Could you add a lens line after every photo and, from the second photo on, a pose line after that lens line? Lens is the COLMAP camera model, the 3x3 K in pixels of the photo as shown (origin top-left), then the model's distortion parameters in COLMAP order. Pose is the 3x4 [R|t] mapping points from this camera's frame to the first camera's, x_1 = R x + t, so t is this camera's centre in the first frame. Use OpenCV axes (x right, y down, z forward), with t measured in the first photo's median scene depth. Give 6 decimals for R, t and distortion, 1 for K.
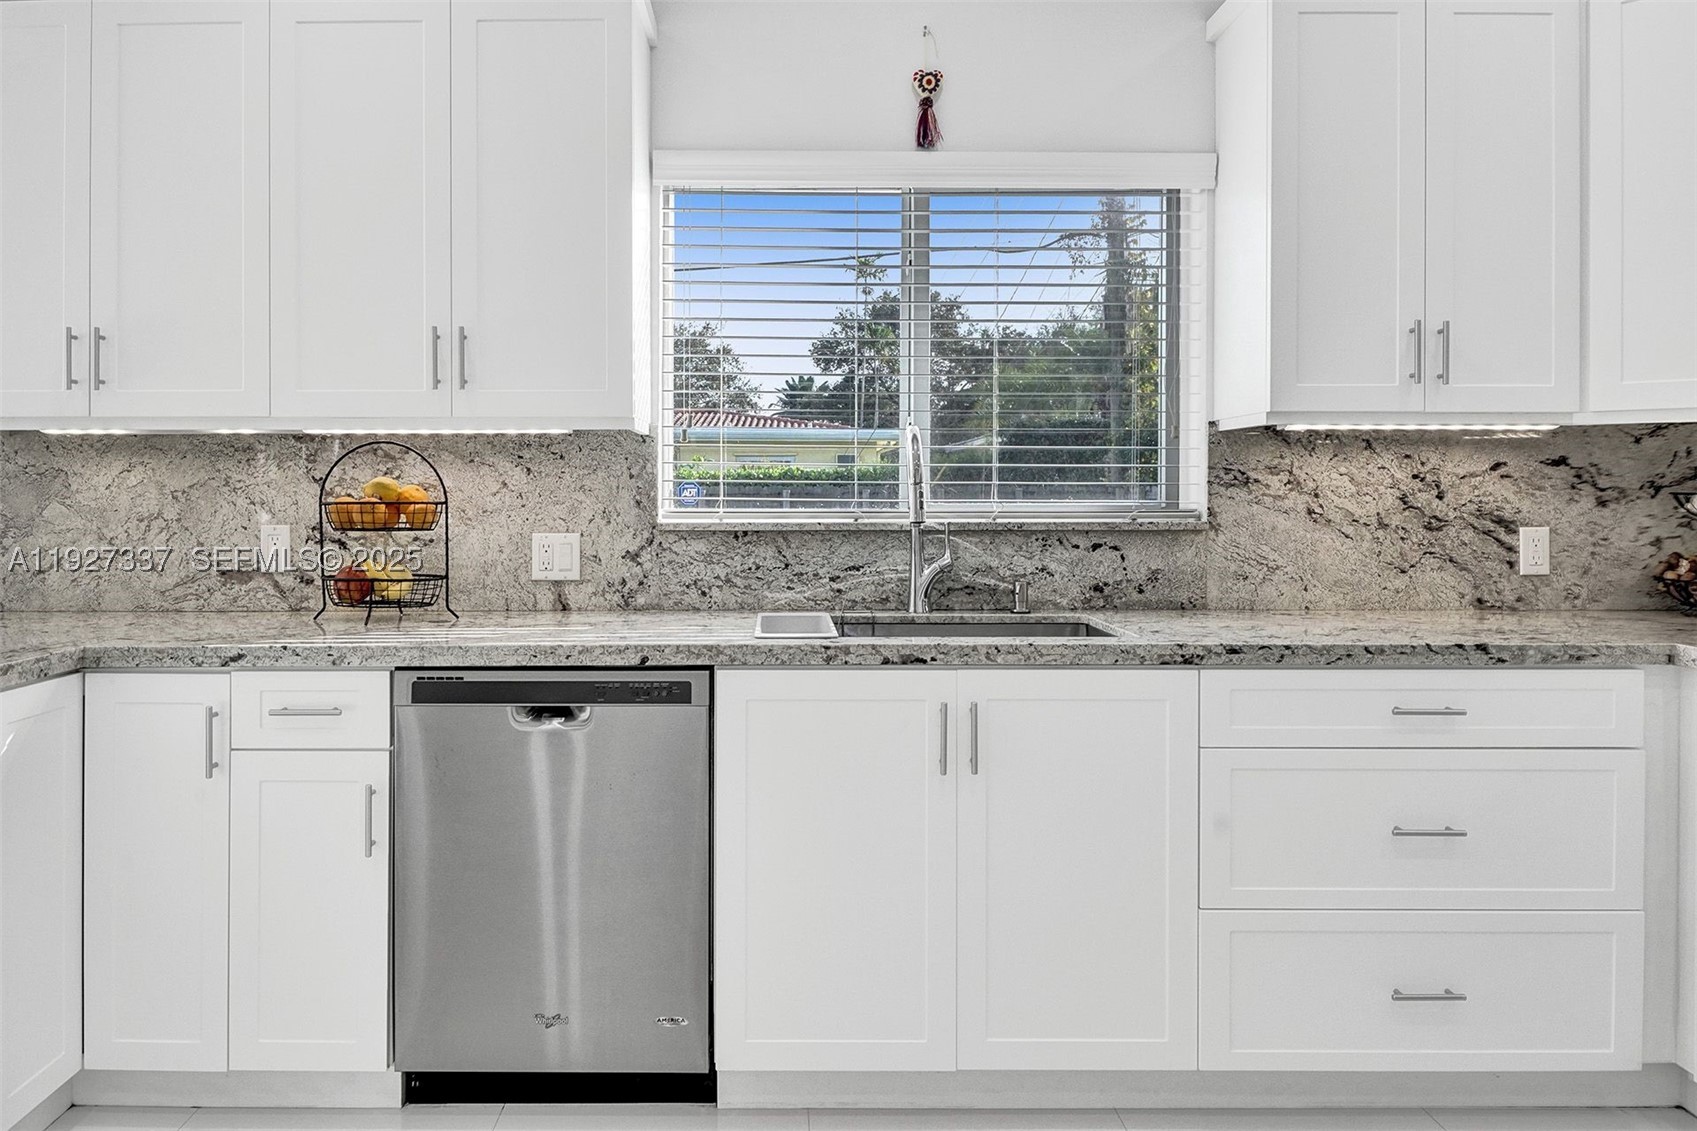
lens RADIAL K [[1177.3, 0, 766.6], [0, 1177.3, 501.1], [0, 0, 1]] dist [0.029116, -0.044251]
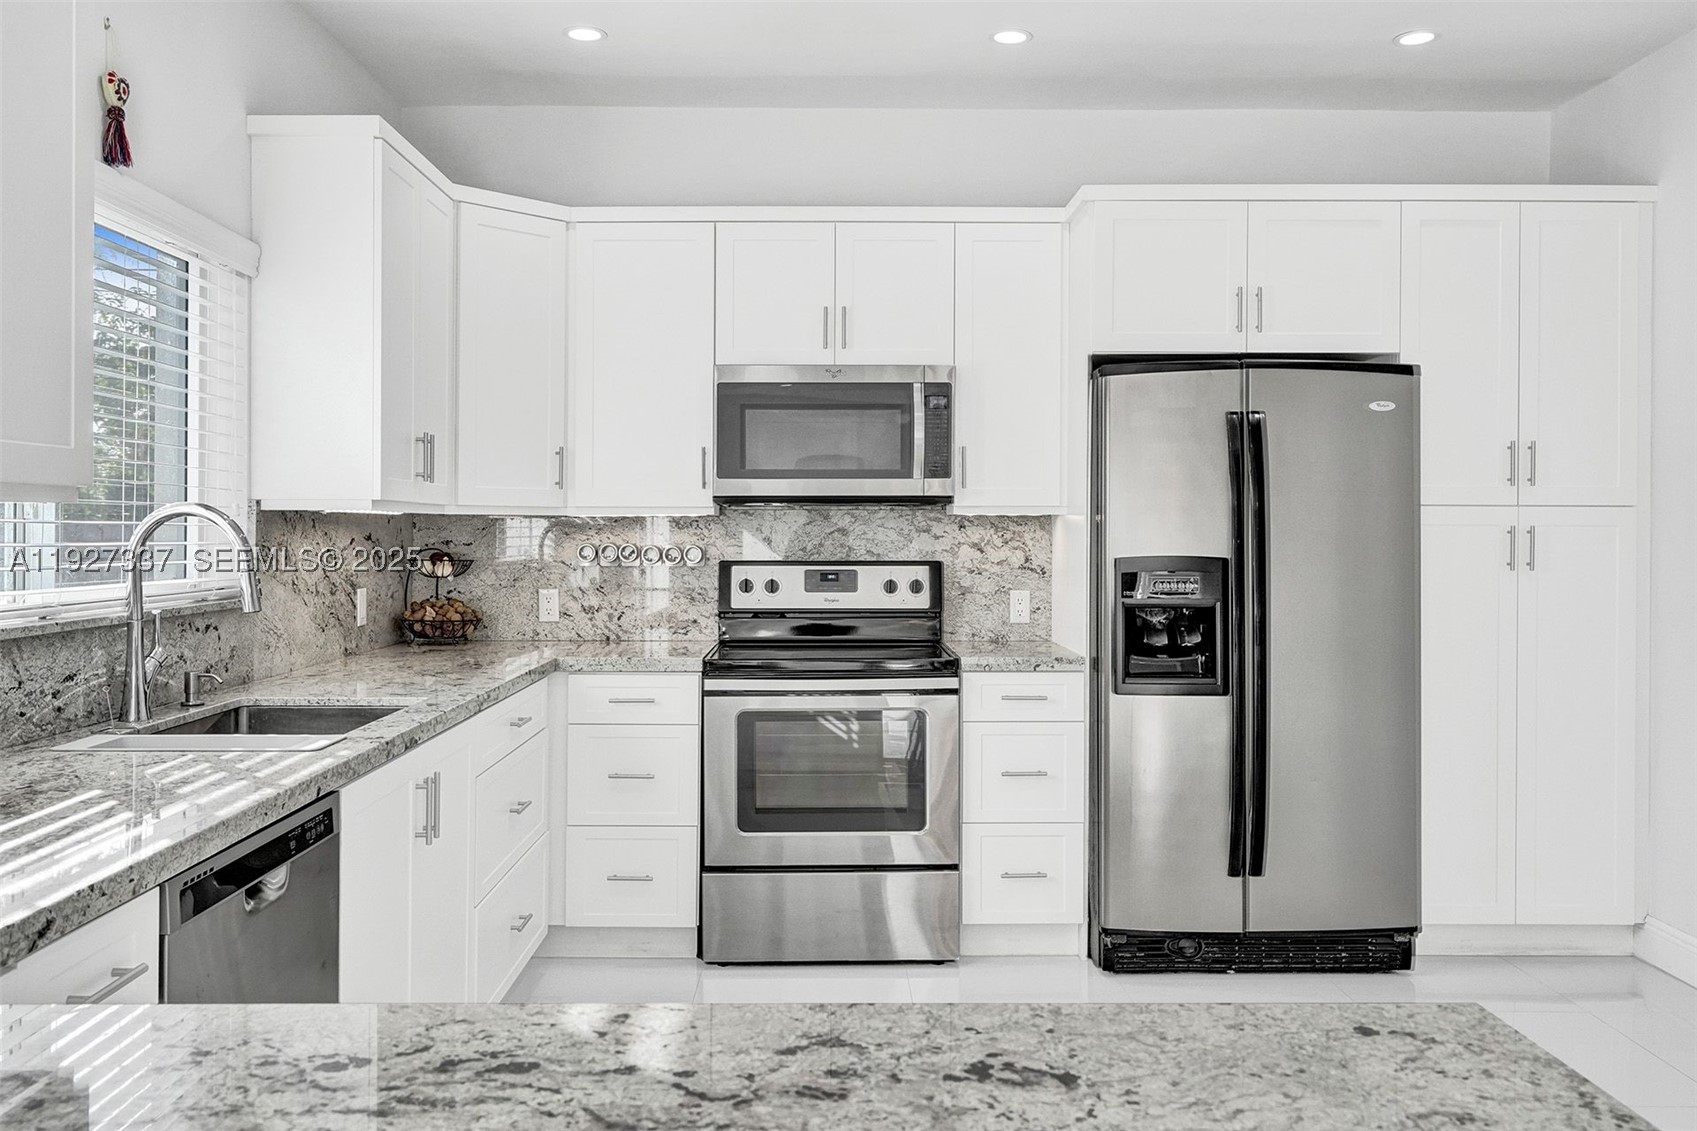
lens RADIAL K [[1397.1, 0, 847.2], [0, 1397.1, 533.3], [0, 0, 1]] dist [0.006618, 0.008544]
pose [[-0.025867, -0.002845, 0.999661, -0.869846], [0.003937, 0.999988, 0.002948, -0.039688], [-0.999658, 0.004012, -0.025855, 0.508899]]
